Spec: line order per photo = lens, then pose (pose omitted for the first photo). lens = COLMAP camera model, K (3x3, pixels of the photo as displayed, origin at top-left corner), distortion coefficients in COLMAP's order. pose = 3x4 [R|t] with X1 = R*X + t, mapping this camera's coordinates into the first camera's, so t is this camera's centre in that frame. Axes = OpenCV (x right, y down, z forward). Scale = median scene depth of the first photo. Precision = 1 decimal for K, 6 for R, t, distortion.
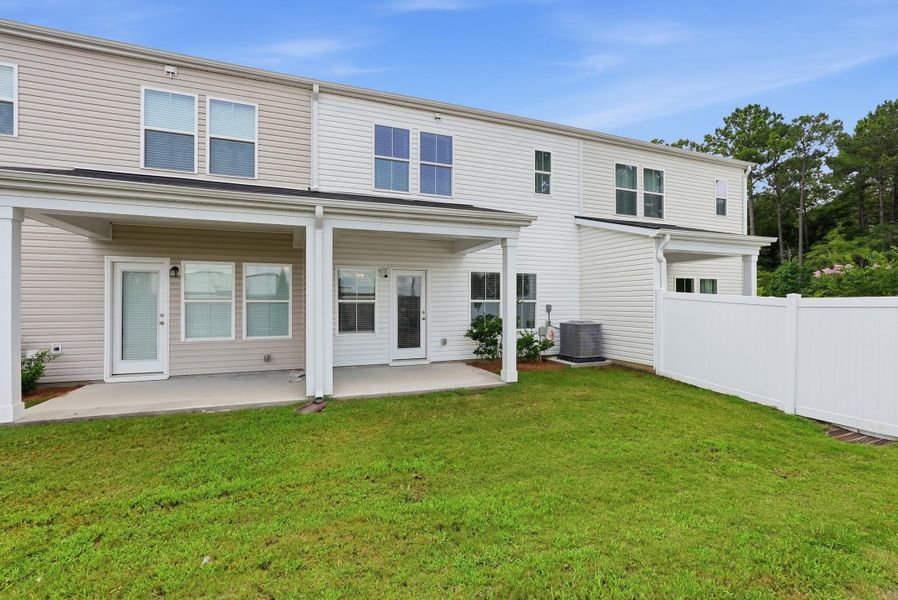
lens RADIAL K [[398.8, 0, 452.7], [0, 398.8, 297.0], [0, 0, 1]] dist [-0.019537, 0.010147]
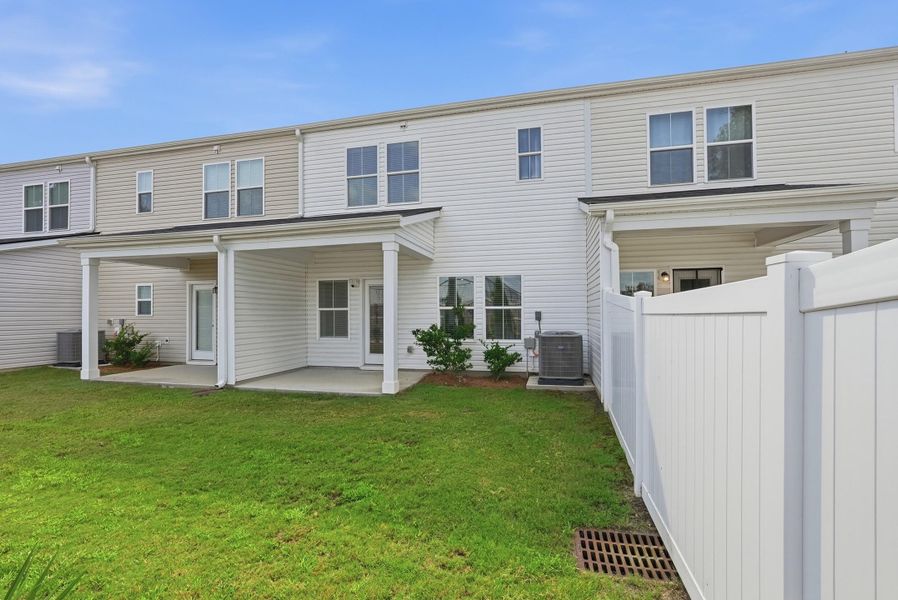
lens RADIAL K [[398.8, 0, 452.7], [0, 398.8, 297.0], [0, 0, 1]] dist [-0.019537, 0.010147]
pose [[0.822839, -0.023856, -0.567773, 0.659516], [0.016517, 0.999700, -0.018068, 0.001620], [0.568034, 0.005490, 0.822987, 0.259585]]
